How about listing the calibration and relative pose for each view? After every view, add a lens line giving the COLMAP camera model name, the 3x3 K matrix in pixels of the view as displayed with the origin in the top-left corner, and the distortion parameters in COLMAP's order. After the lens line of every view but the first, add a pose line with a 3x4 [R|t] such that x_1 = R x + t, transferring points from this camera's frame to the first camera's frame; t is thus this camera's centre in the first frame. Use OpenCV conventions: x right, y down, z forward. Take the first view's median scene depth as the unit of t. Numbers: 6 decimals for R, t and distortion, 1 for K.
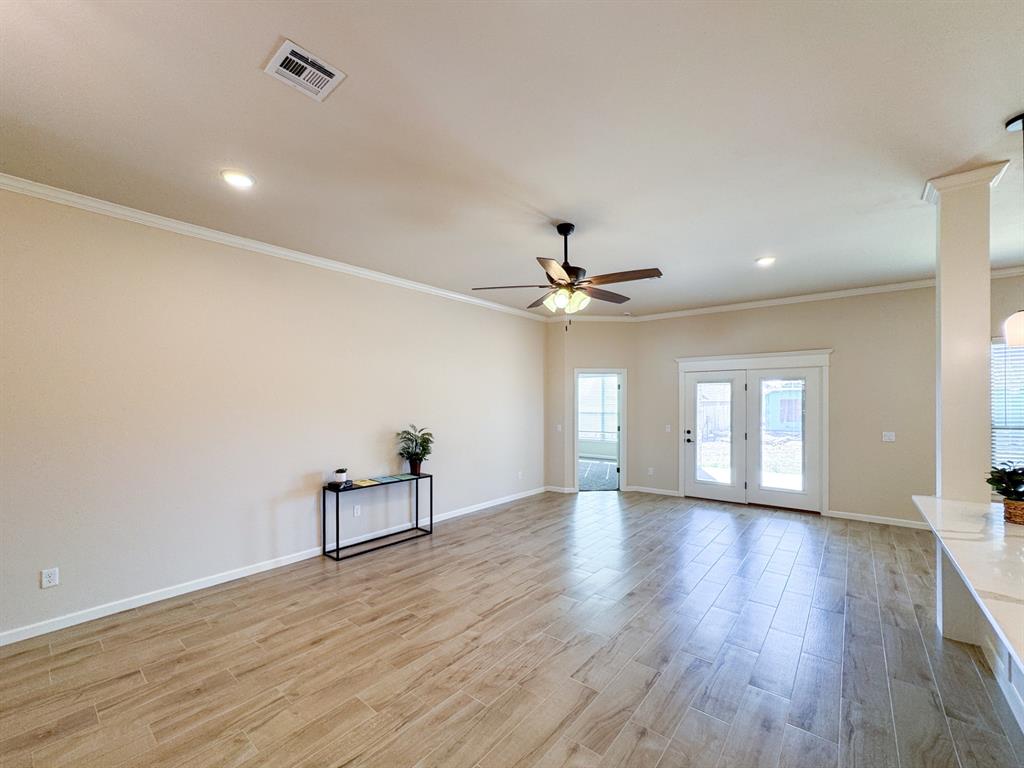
lens RADIAL K [[419.6, 0, 522.1], [0, 419.6, 399.2], [0, 0, 1]] dist [-0.020467, 0.005352]
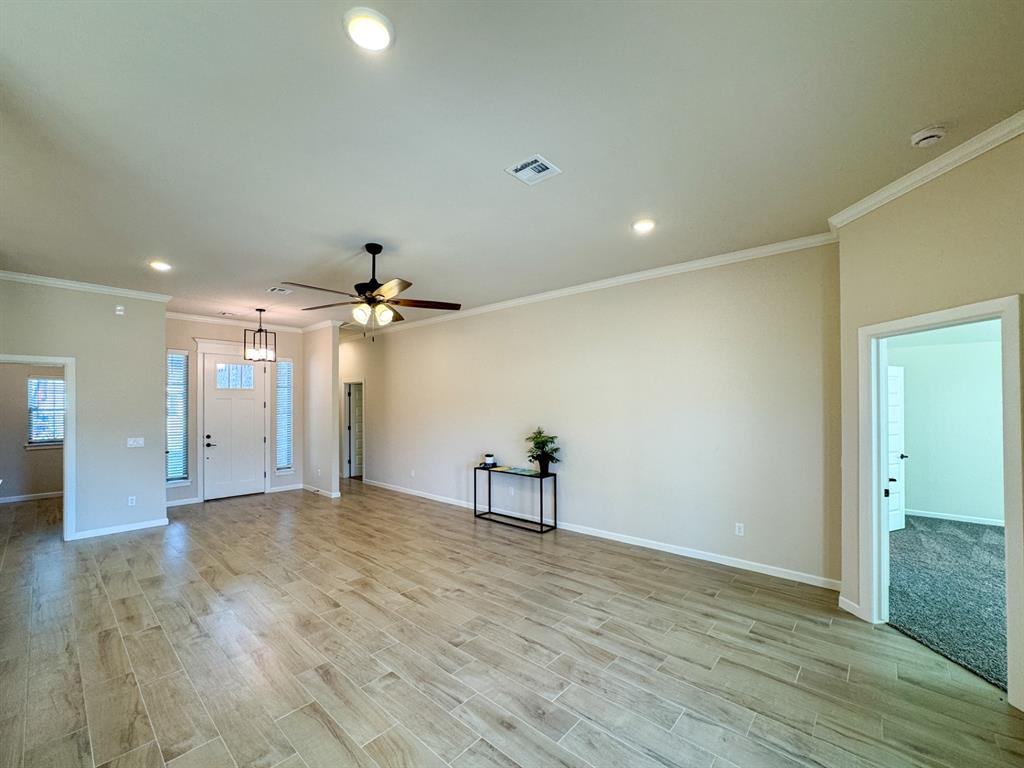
lens RADIAL K [[419.6, 0, 516.1], [0, 419.6, 385.2], [0, 0, 1]] dist [-0.020467, 0.005352]
pose [[-0.043516, -0.052062, -0.997695, 0.853874], [0.010952, 0.998556, -0.052585, 0.011304], [0.998993, -0.013215, -0.042883, 1.018114]]
